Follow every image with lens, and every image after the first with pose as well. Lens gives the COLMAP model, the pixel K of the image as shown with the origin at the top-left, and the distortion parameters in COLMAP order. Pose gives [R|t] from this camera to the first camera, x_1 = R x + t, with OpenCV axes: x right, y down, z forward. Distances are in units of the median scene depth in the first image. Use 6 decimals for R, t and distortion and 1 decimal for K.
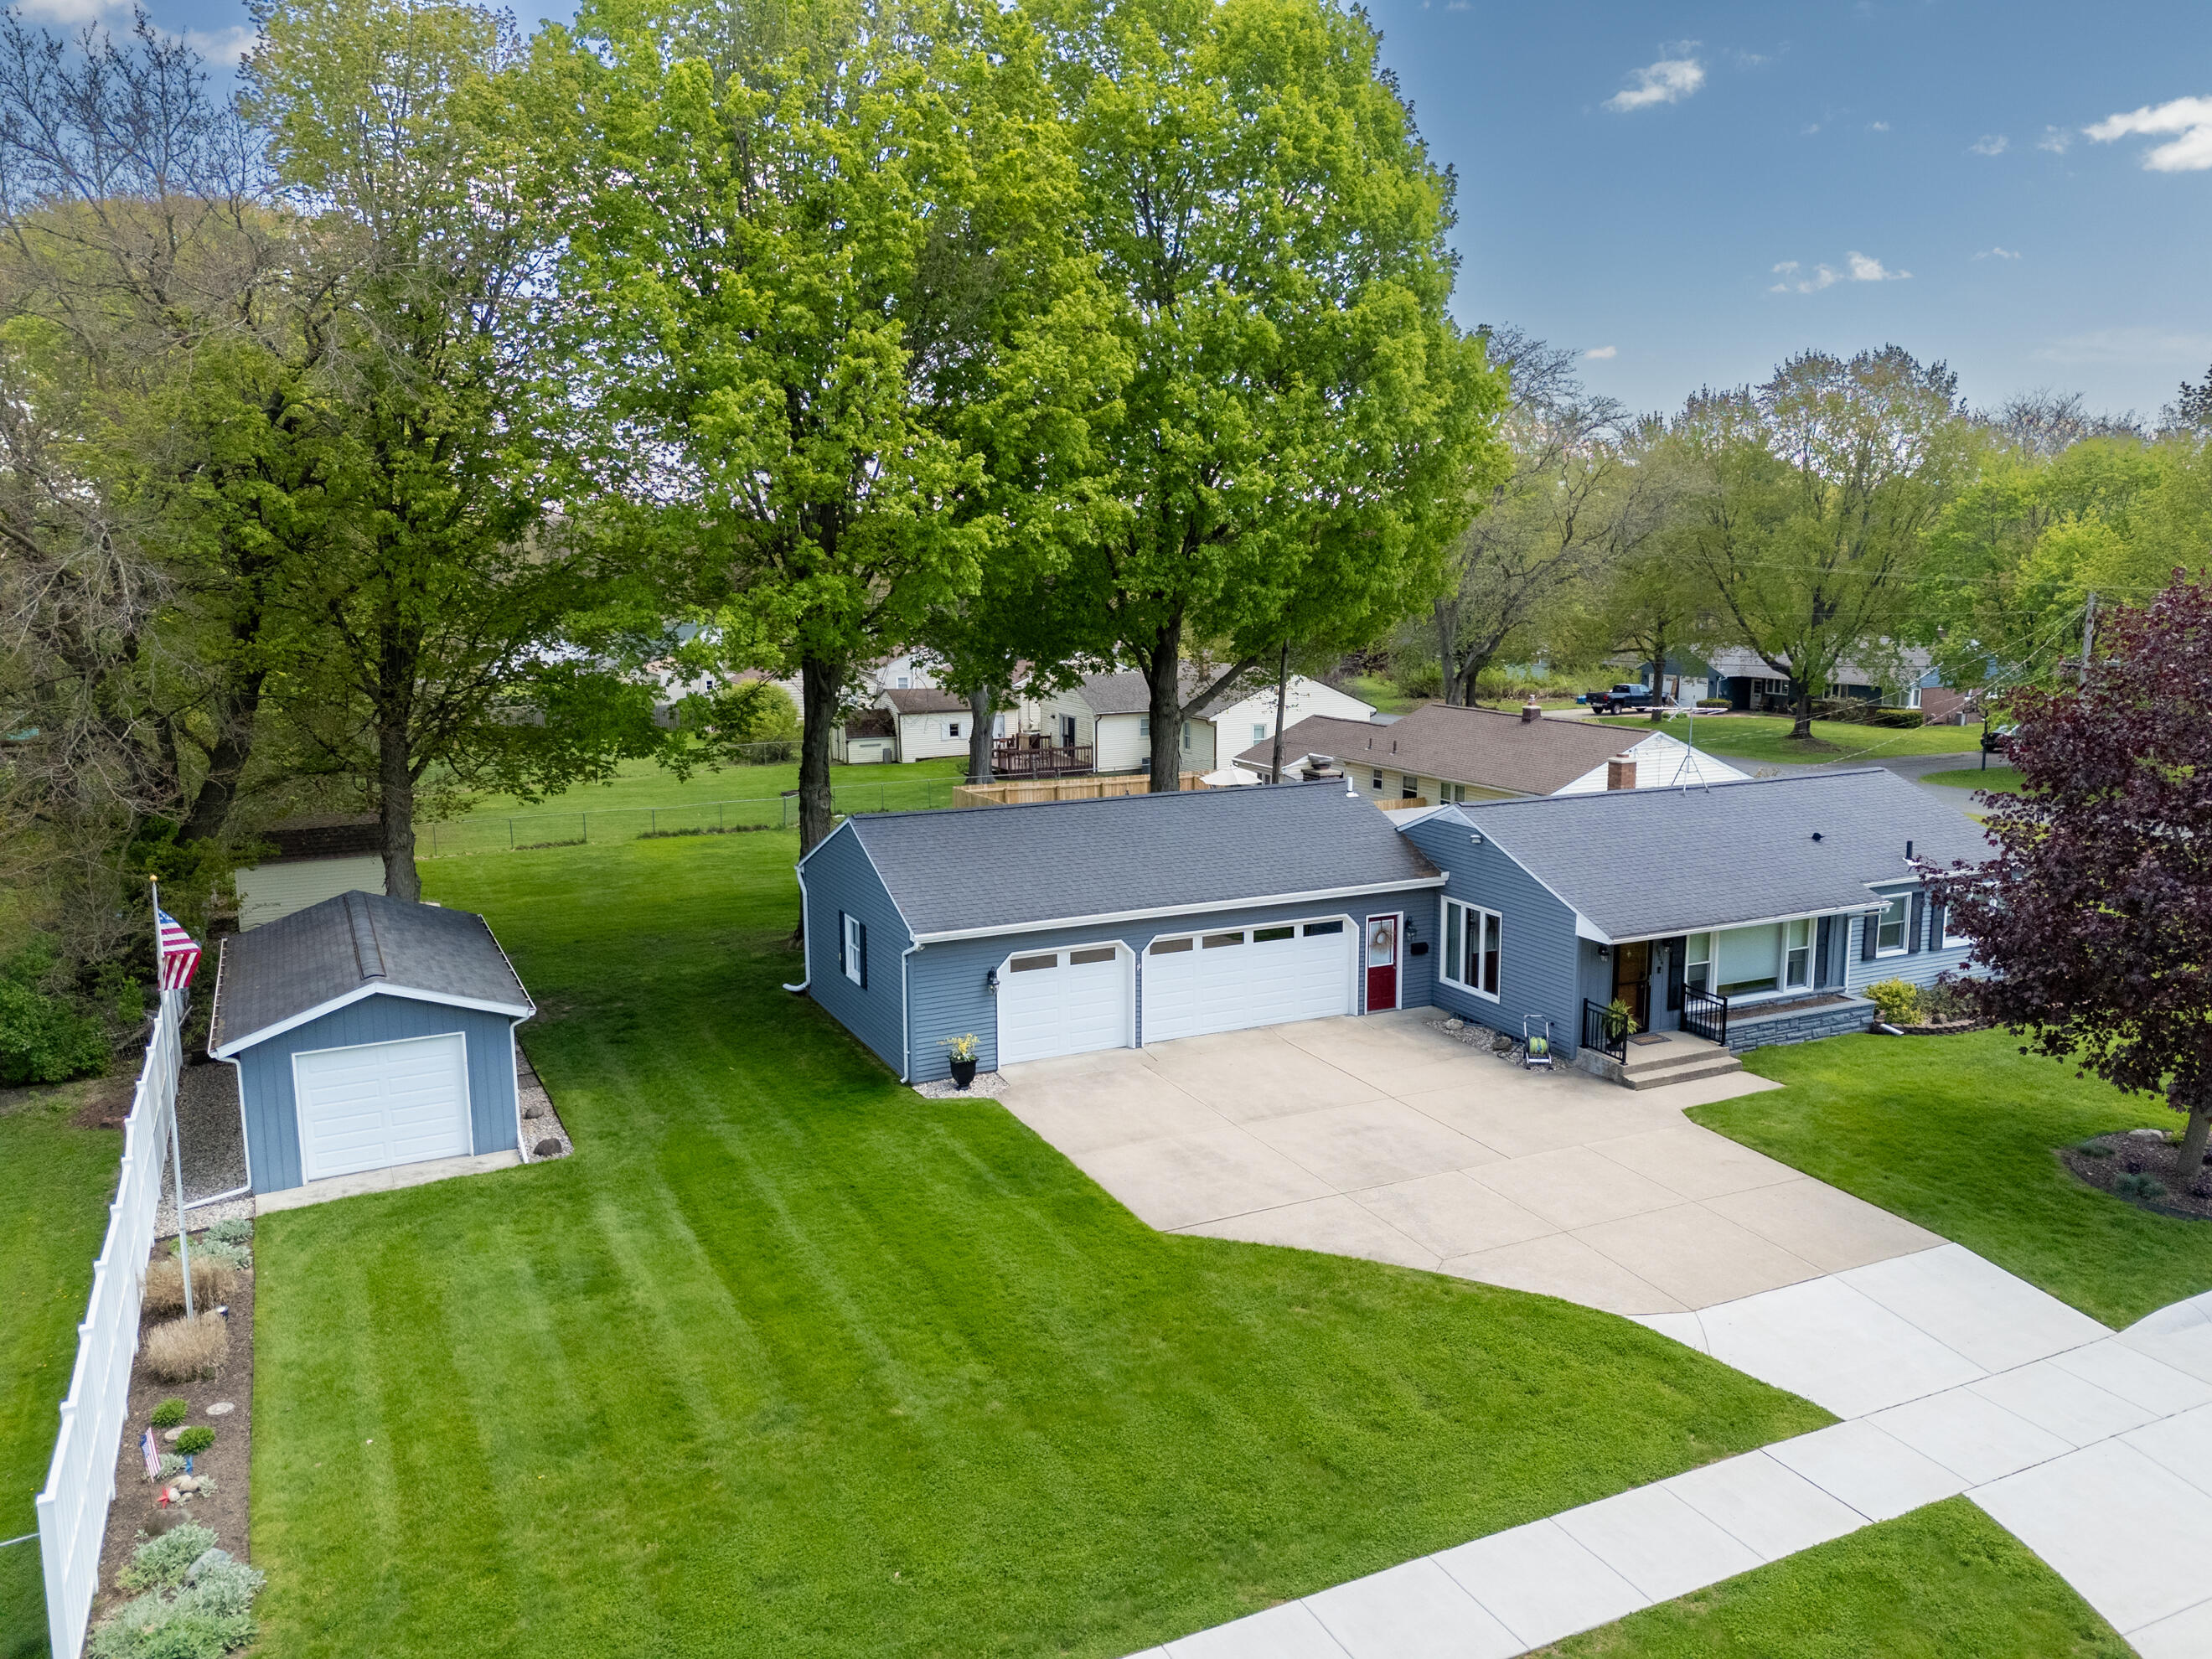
lens RADIAL K [[1562.2, 0, 1106.0], [0, 1562.2, 829.5], [0, 0, 1]] dist [0.048957, -0.002160]
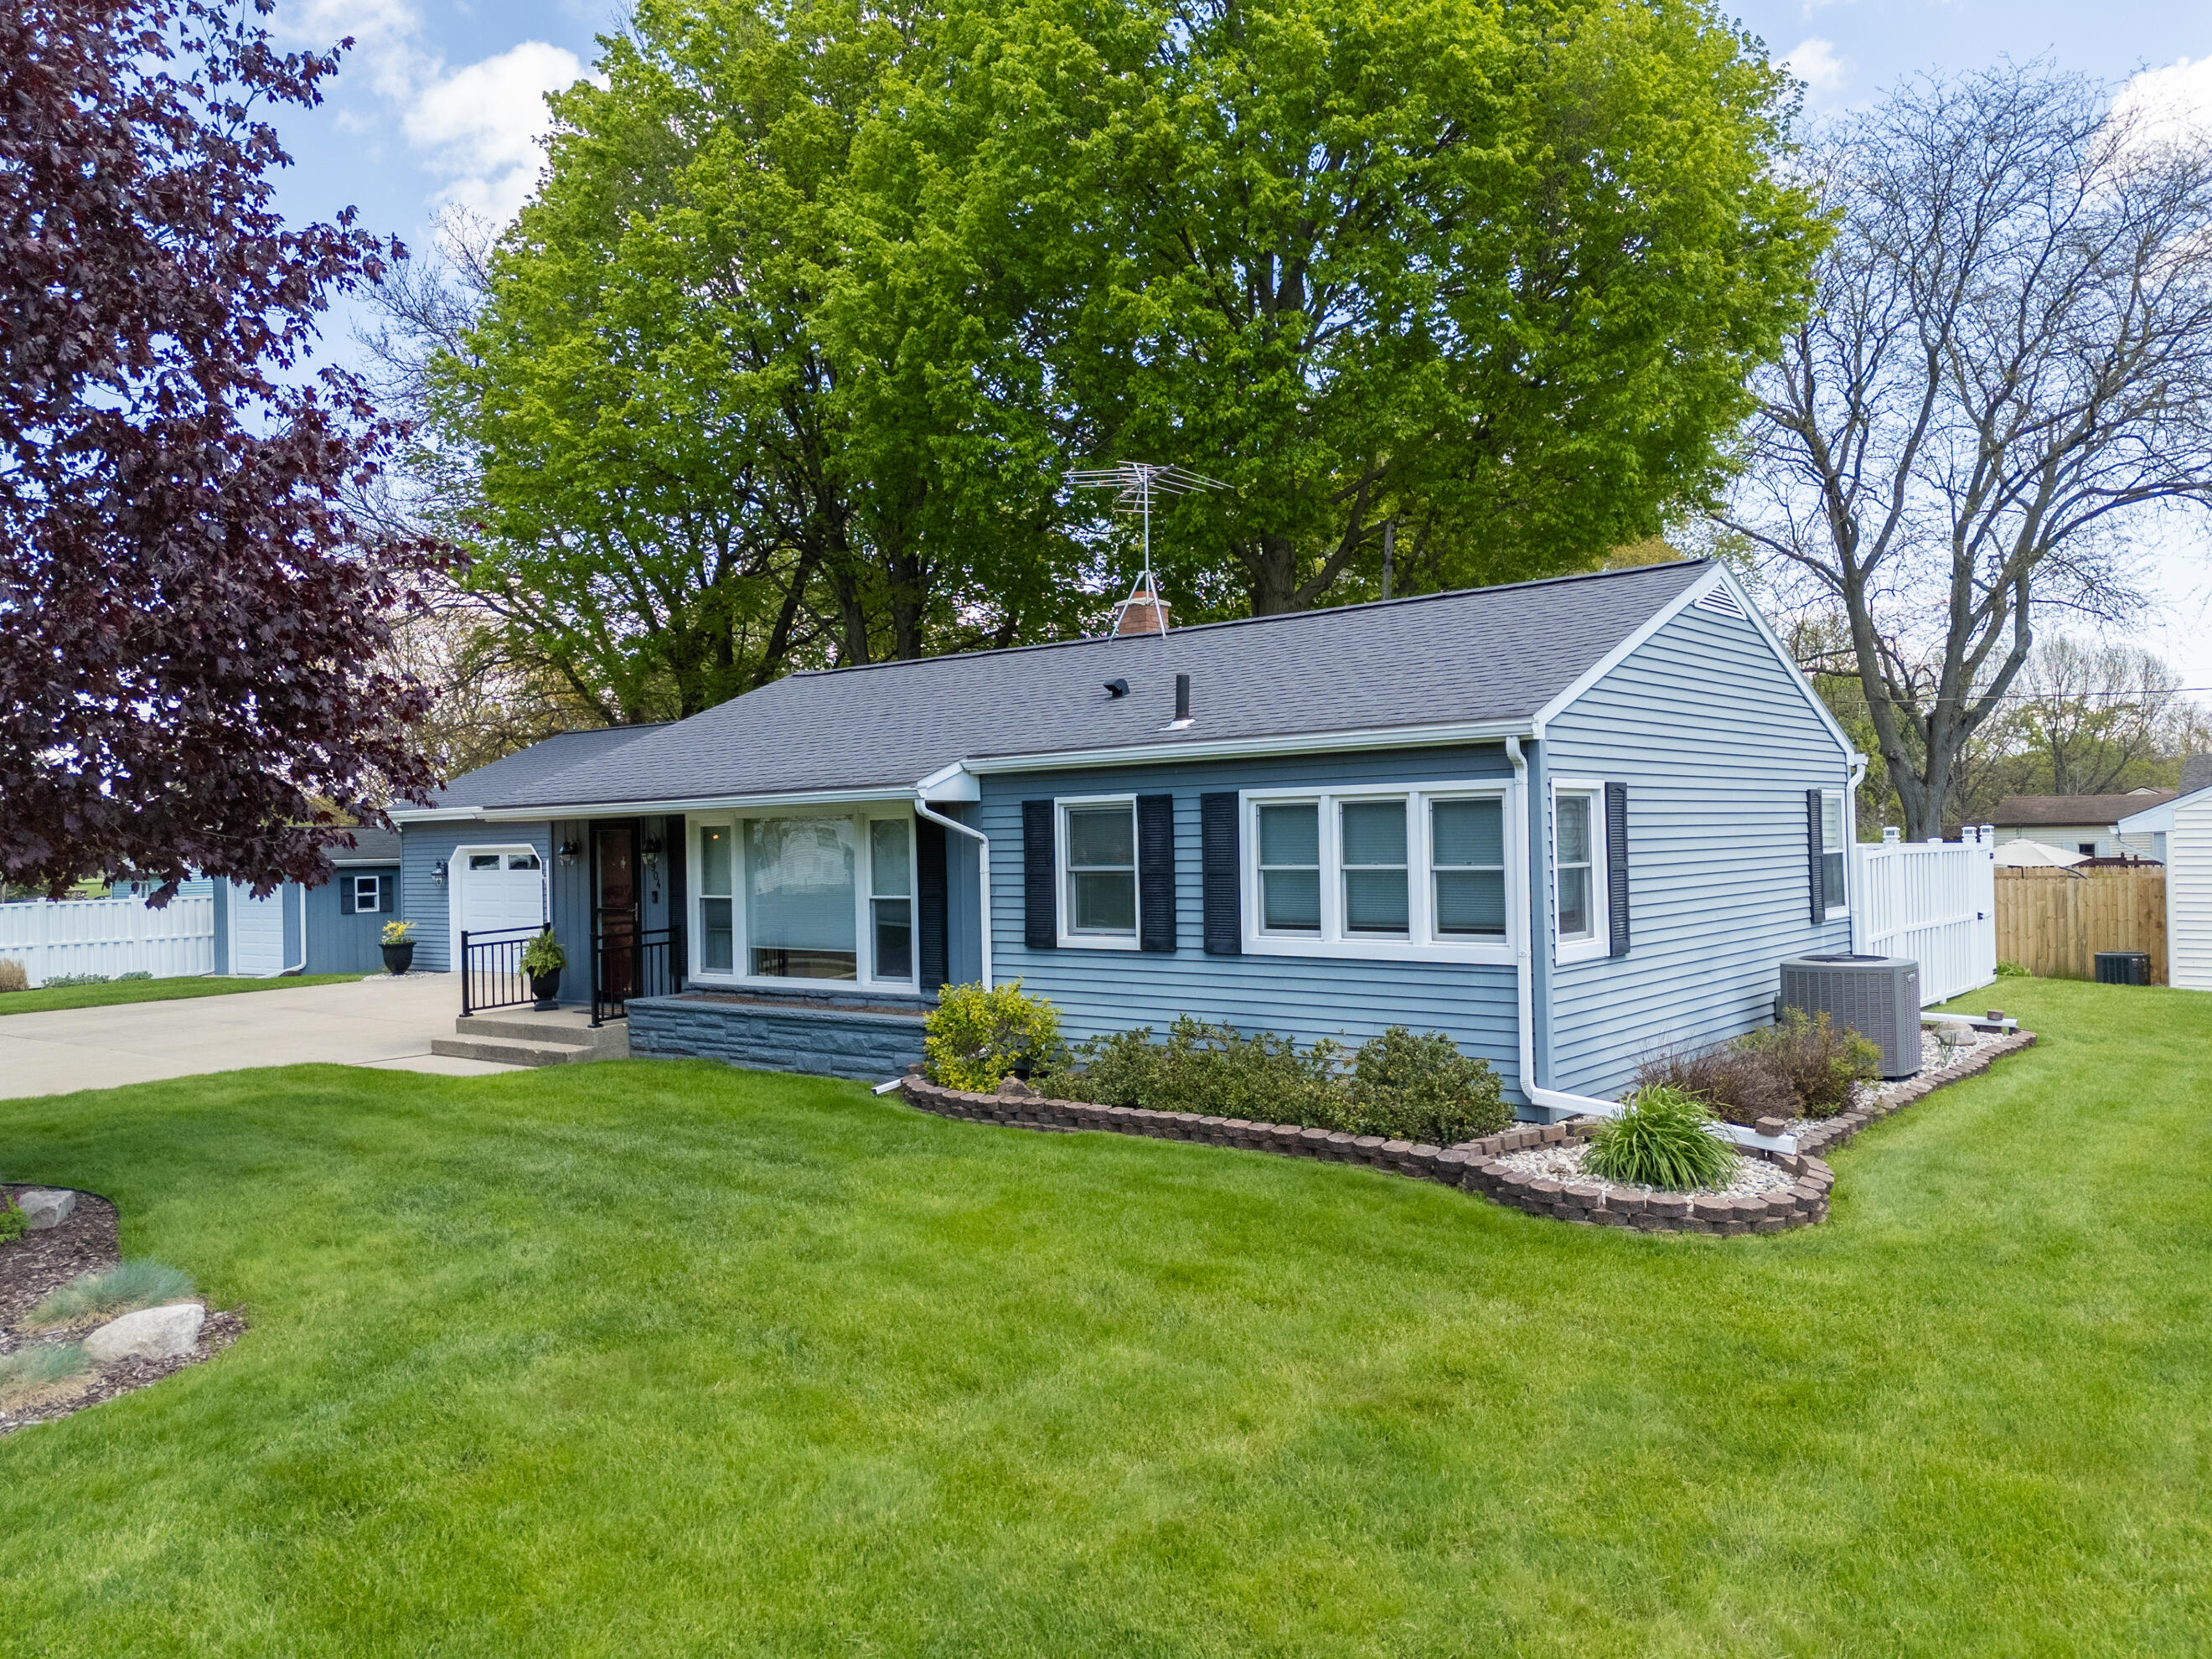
lens RADIAL K [[1580.1, 0, 1106.0], [0, 1580.1, 829.5], [0, 0, 1]] dist [0.103662, -0.104201]
pose [[0.429554, -0.006900, -0.903015, 0.948398], [-0.128793, 0.989280, -0.068825, 0.084081], [0.893810, 0.145866, 0.424061, 0.895288]]
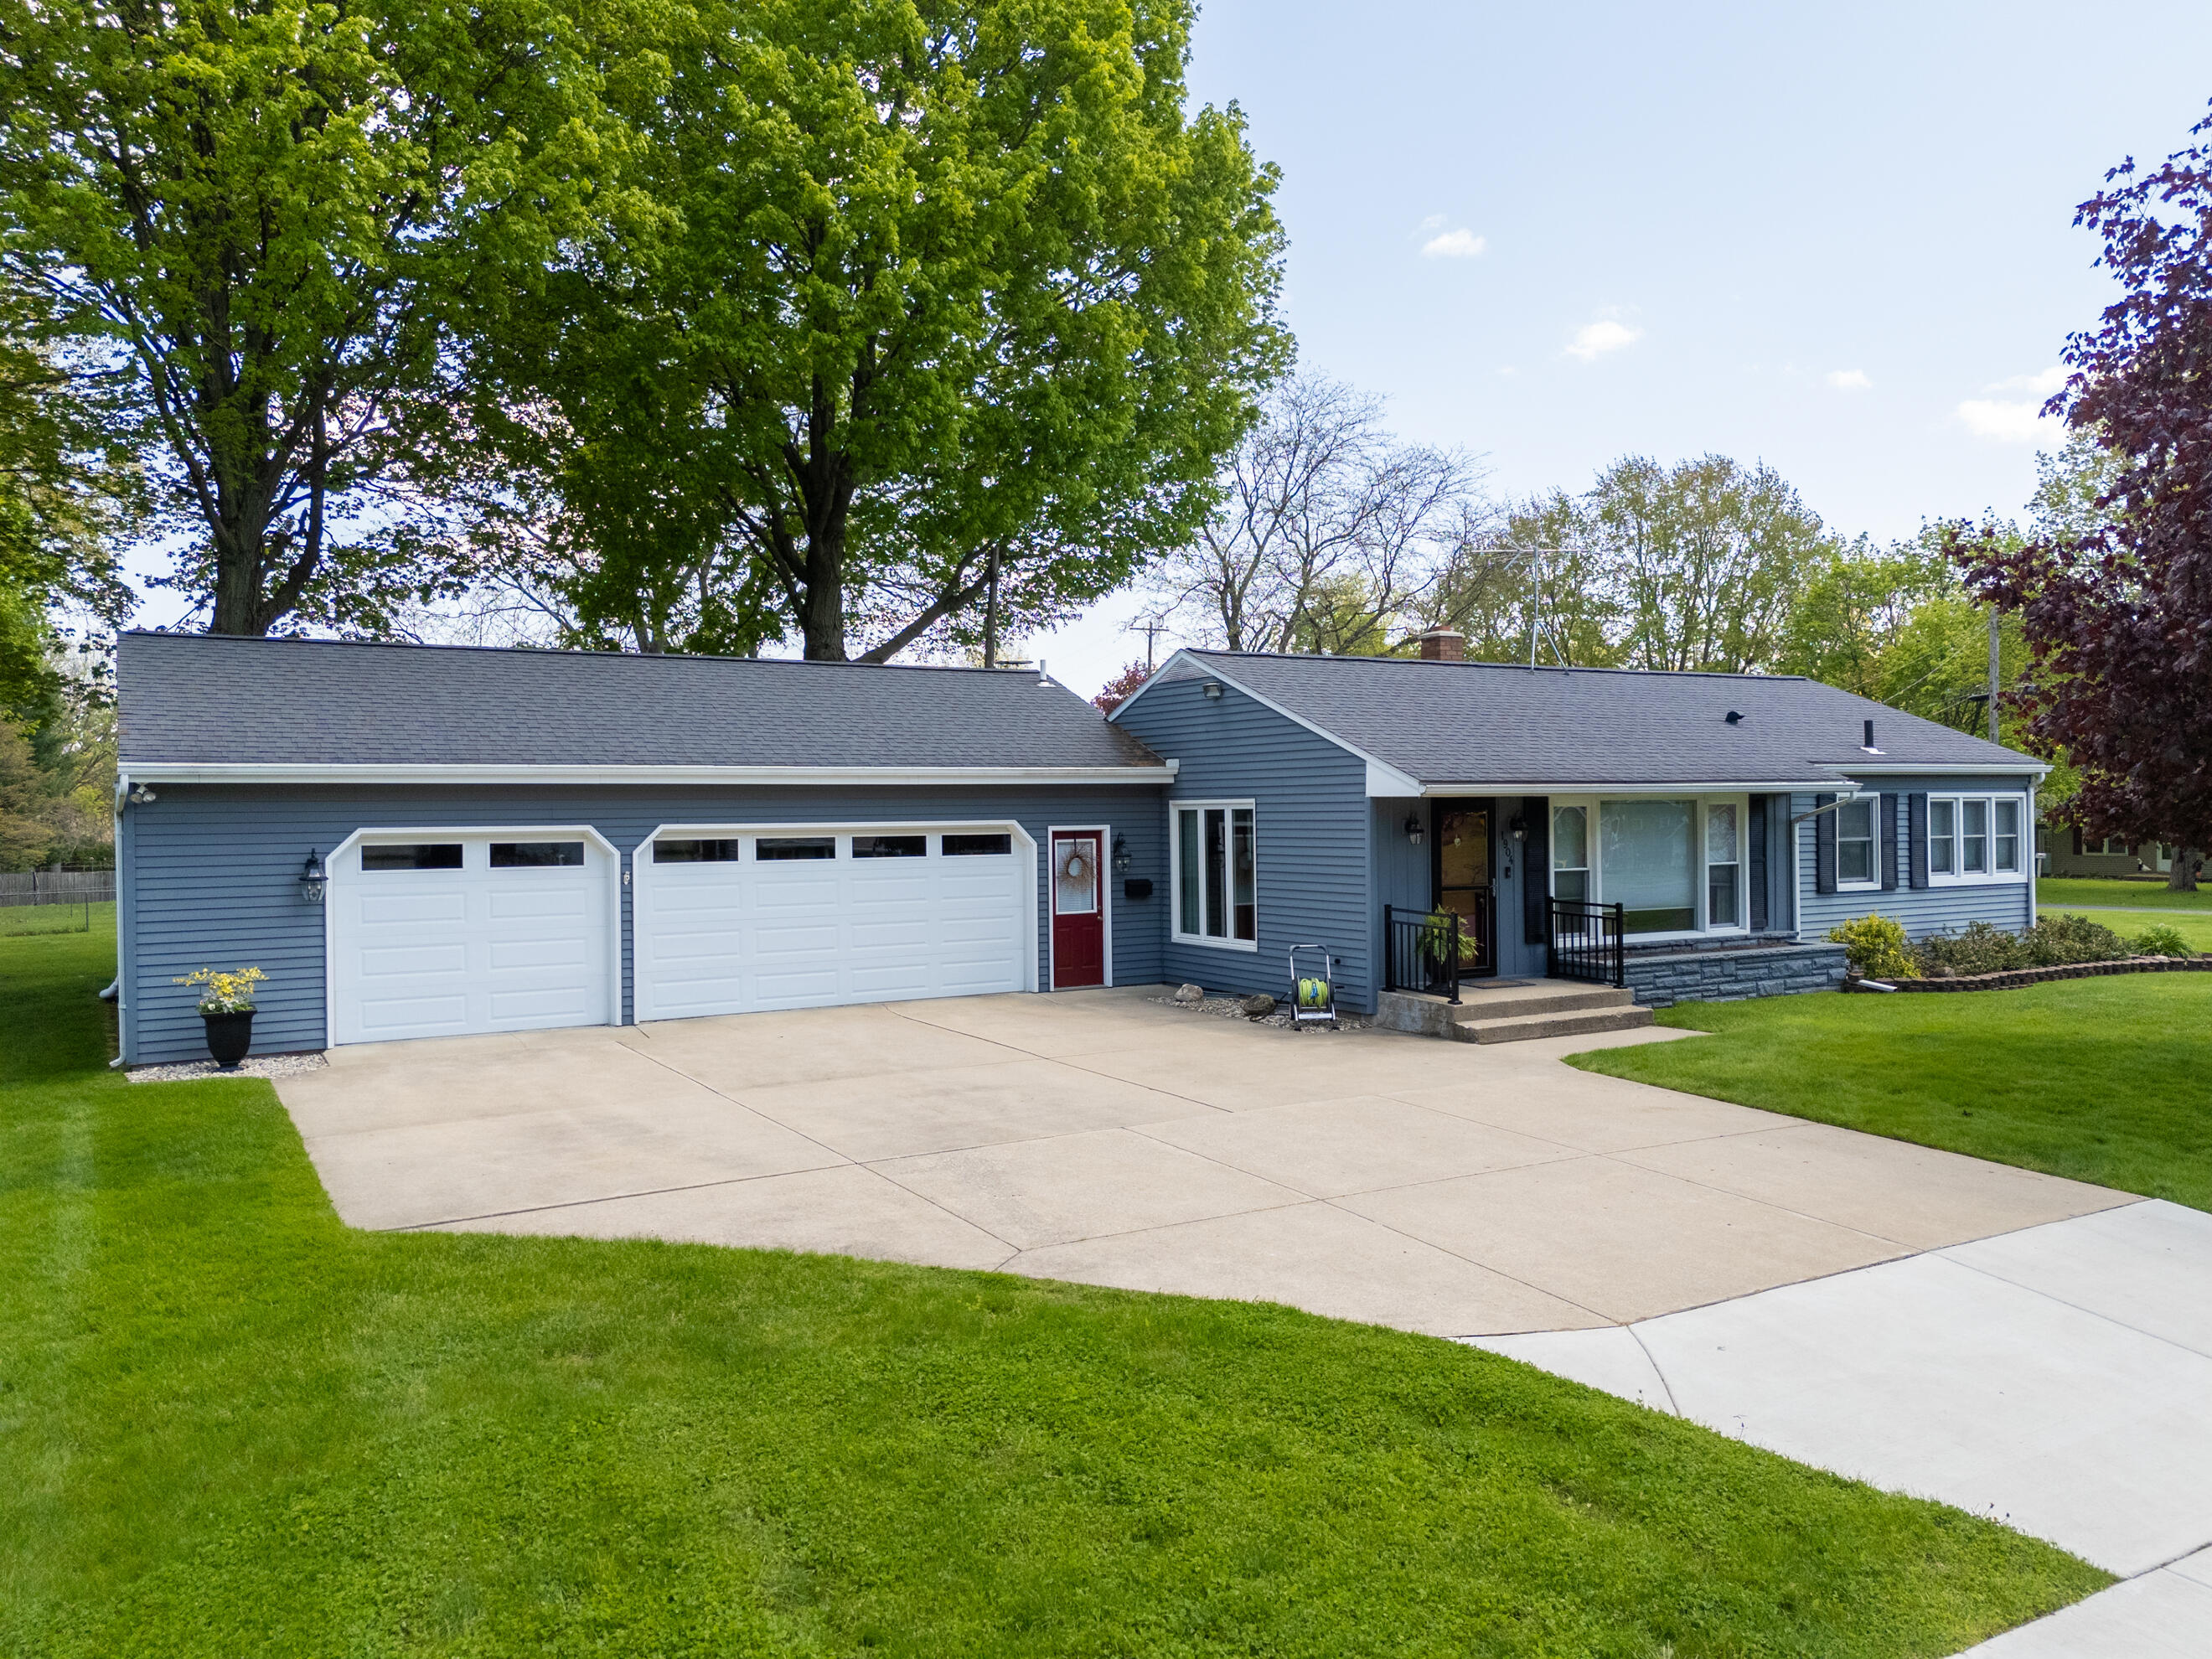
lens RADIAL K [[1580.1, 0, 1106.0], [0, 1580.1, 829.5], [0, 0, 1]] dist [0.103662, -0.104201]
pose [[0.995913, -0.002851, 0.090276, 0.142891], [0.016776, 0.987949, -0.153870, 0.164653], [-0.088749, 0.154756, 0.983958, 0.410508]]
